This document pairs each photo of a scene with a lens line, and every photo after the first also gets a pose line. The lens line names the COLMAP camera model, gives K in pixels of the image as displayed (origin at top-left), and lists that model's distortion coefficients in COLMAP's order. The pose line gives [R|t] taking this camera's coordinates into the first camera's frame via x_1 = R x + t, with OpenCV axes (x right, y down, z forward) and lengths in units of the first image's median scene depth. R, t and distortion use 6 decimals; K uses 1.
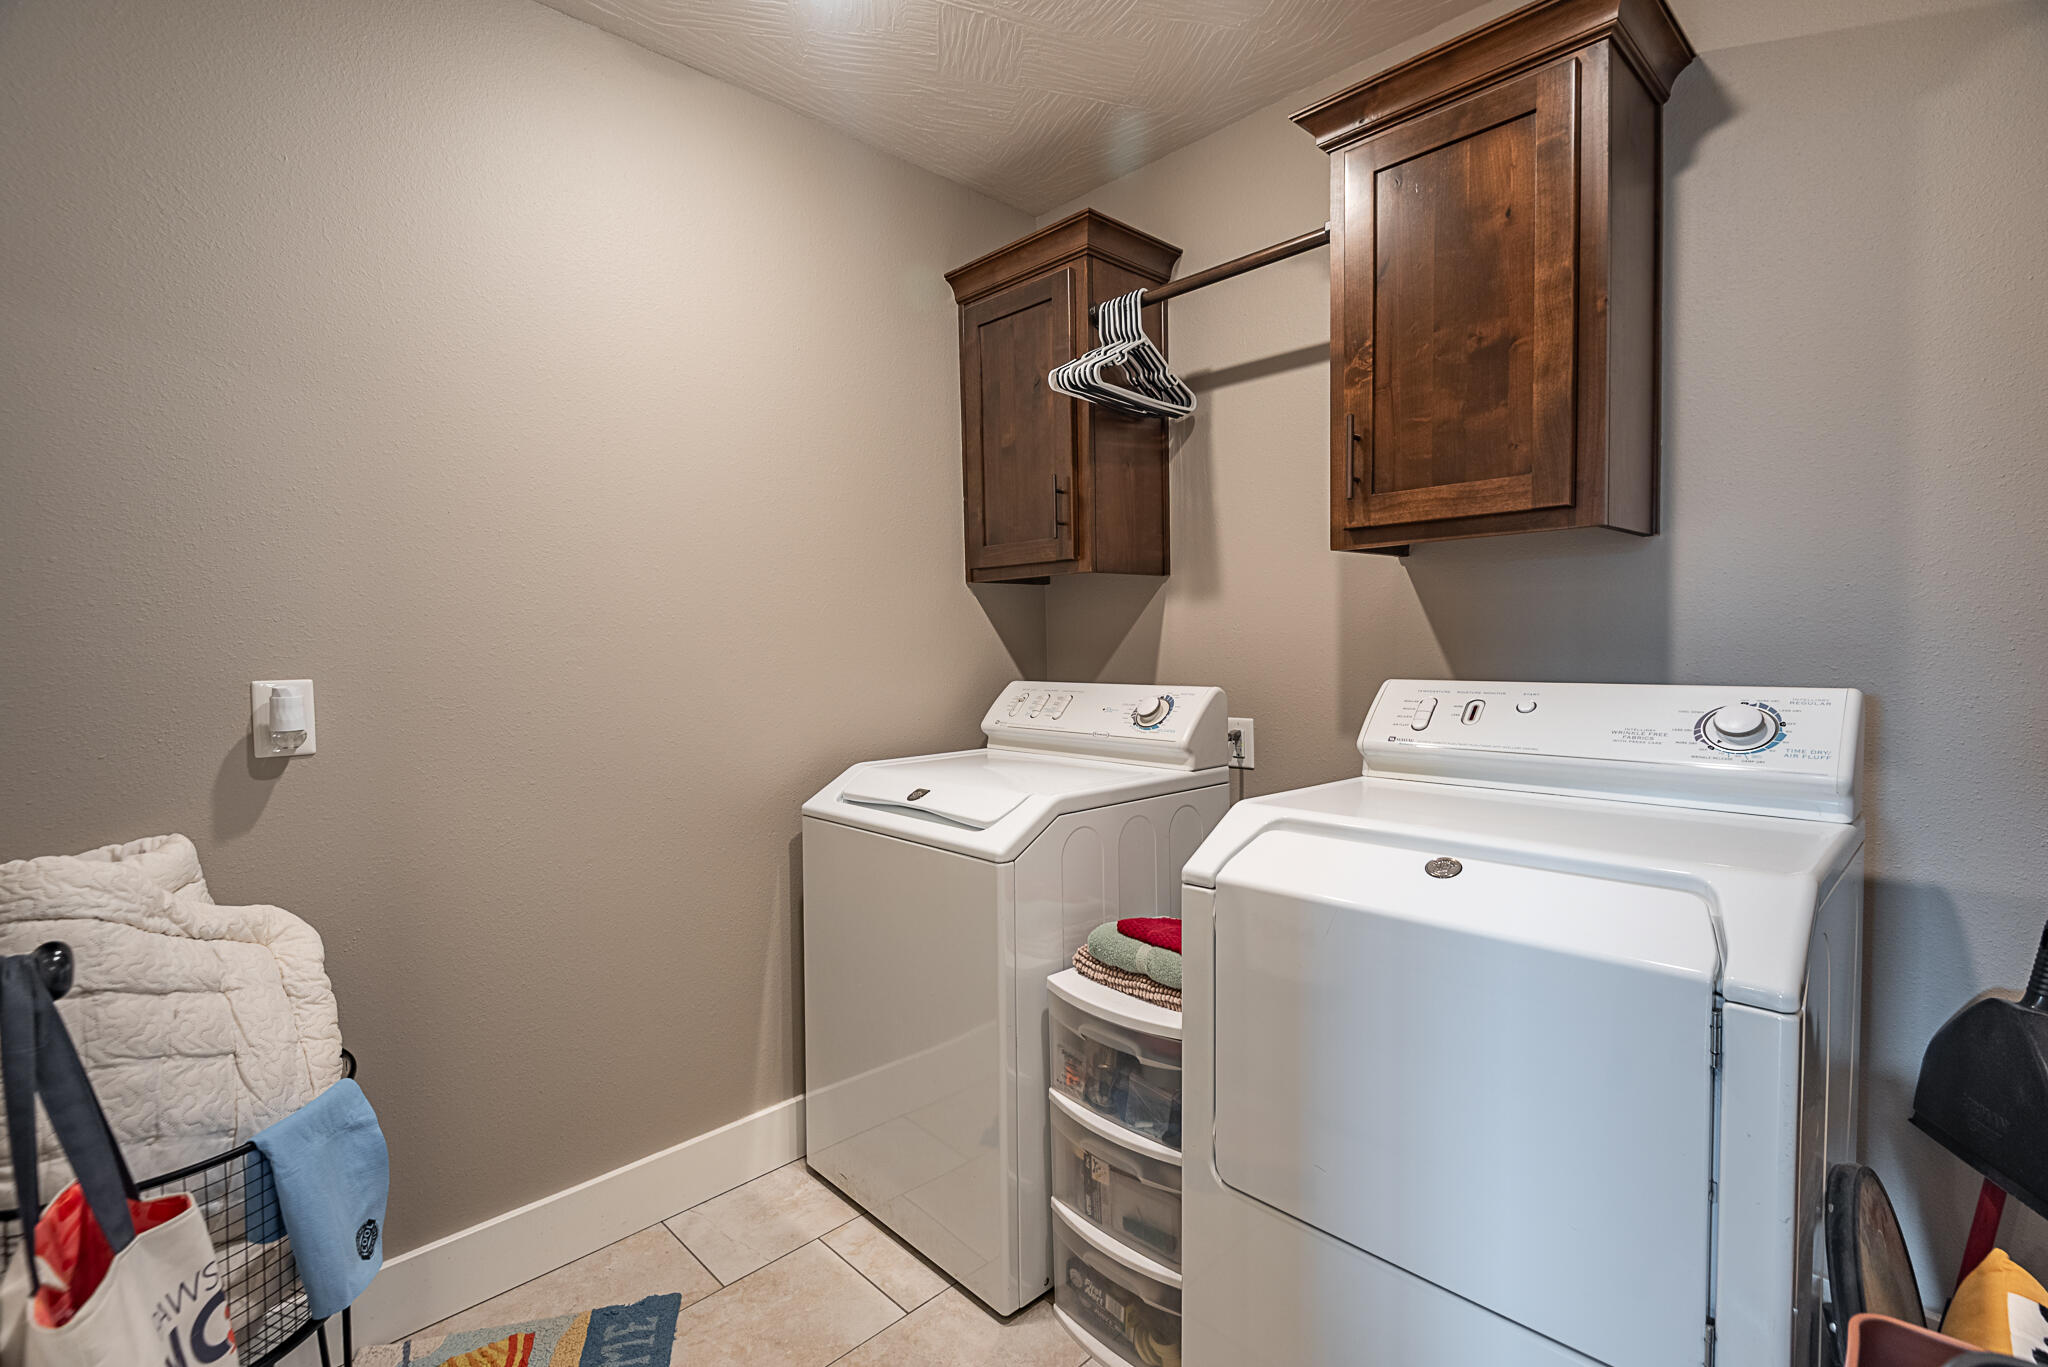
lens RADIAL K [[944.7, 0, 1023.4], [0, 944.7, 677.5], [0, 0, 1]] dist [0.027954, -0.014944]
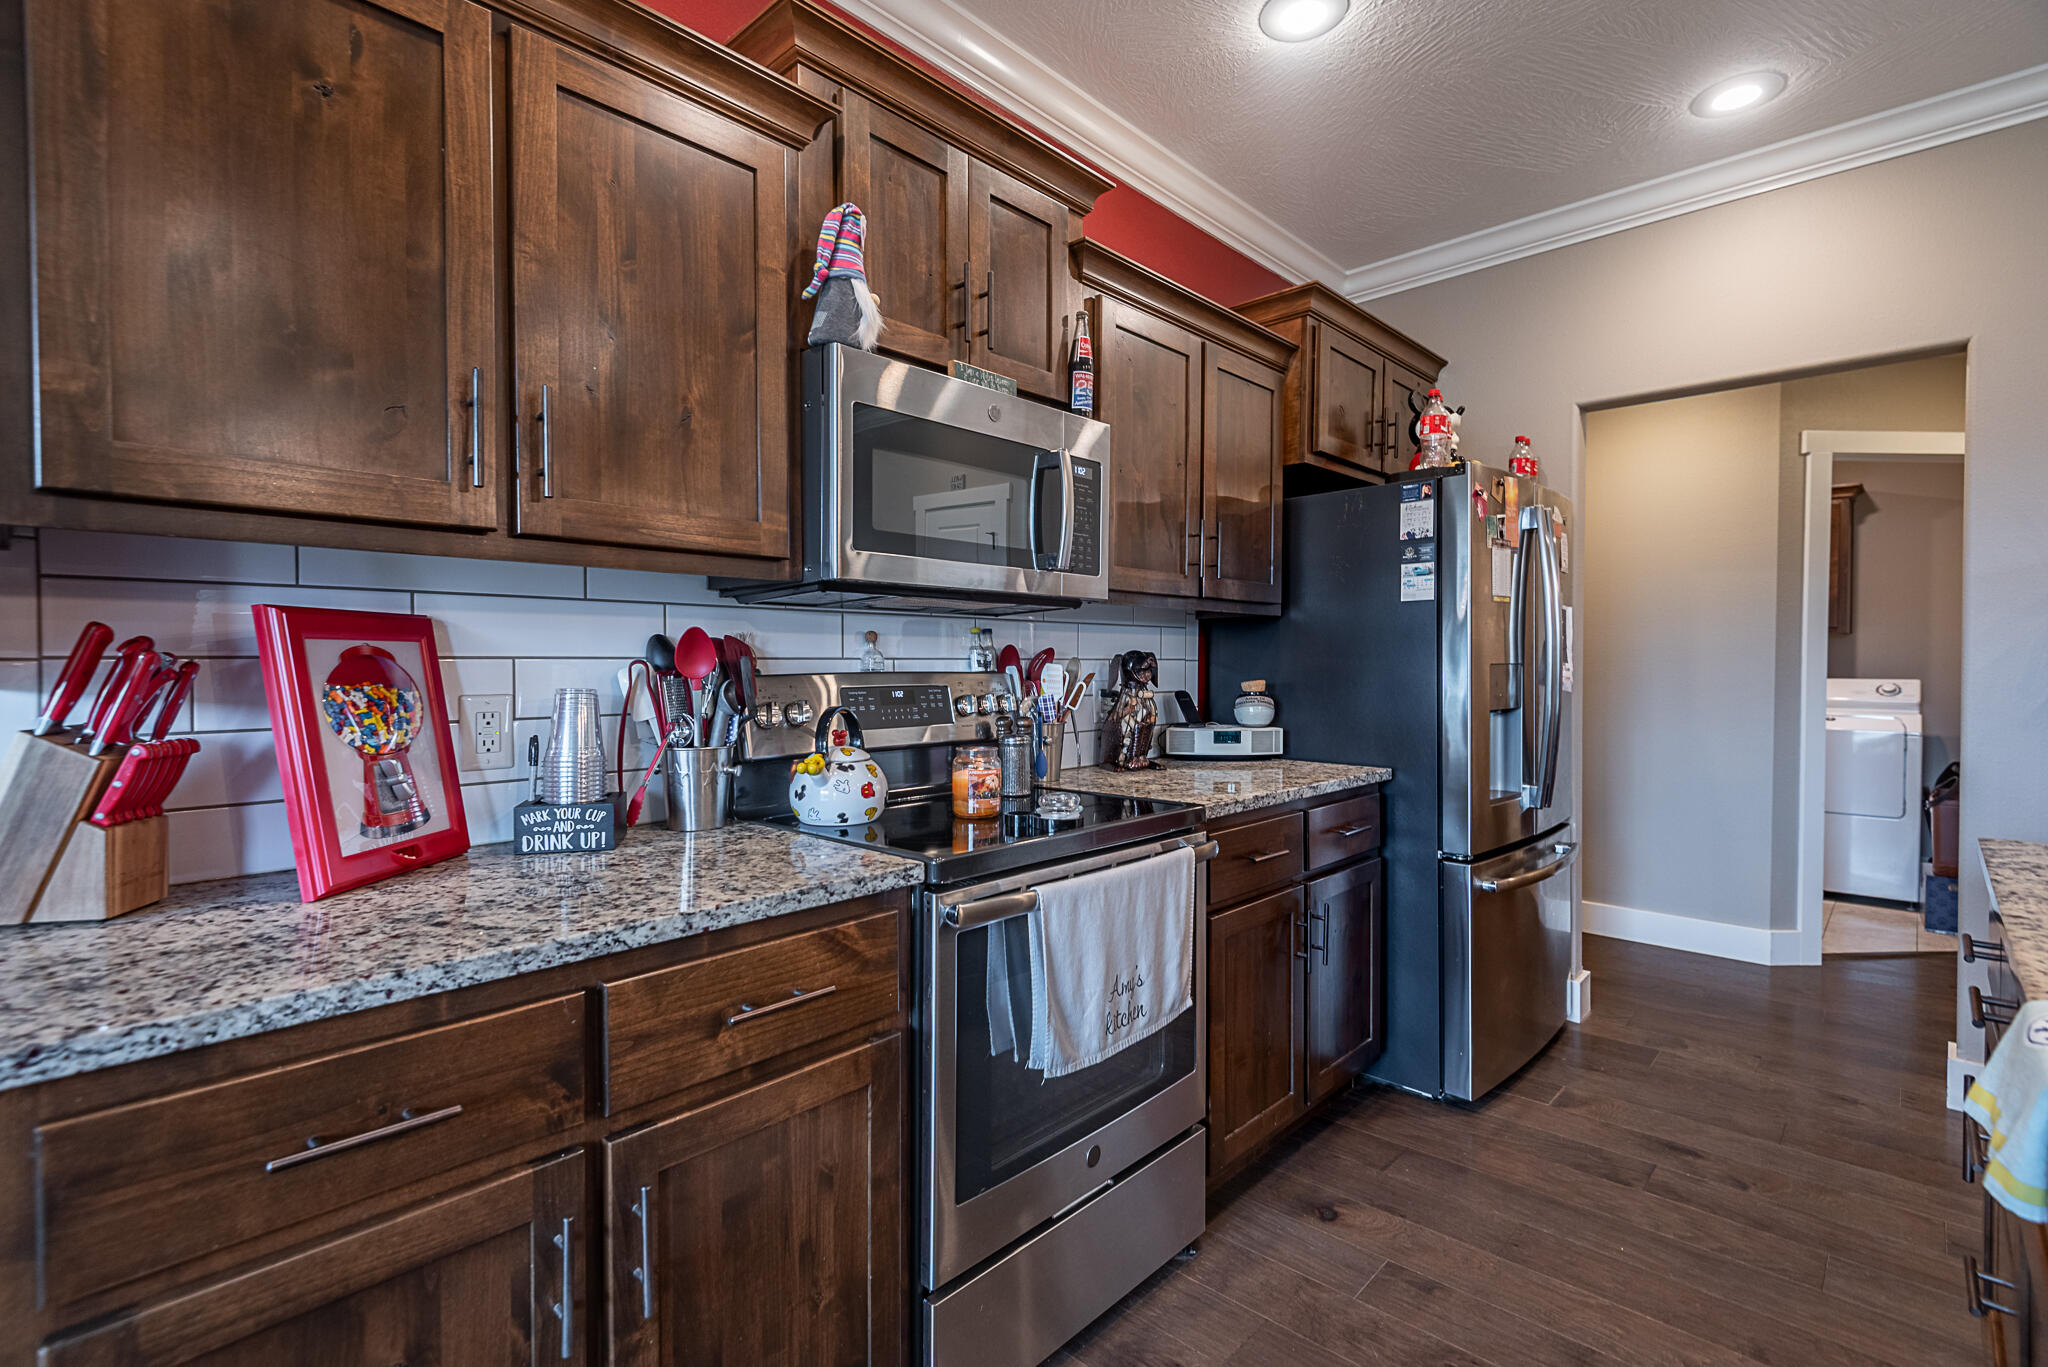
lens RADIAL K [[944.7, 0, 1024.9], [0, 944.7, 678.7], [0, 0, 1]] dist [0.027954, -0.014944]
pose [[0.998585, 0.011114, 0.051999, -2.656129], [-0.010090, 0.999751, -0.019913, 0.111457], [-0.052208, 0.019360, 0.998449, -2.409957]]
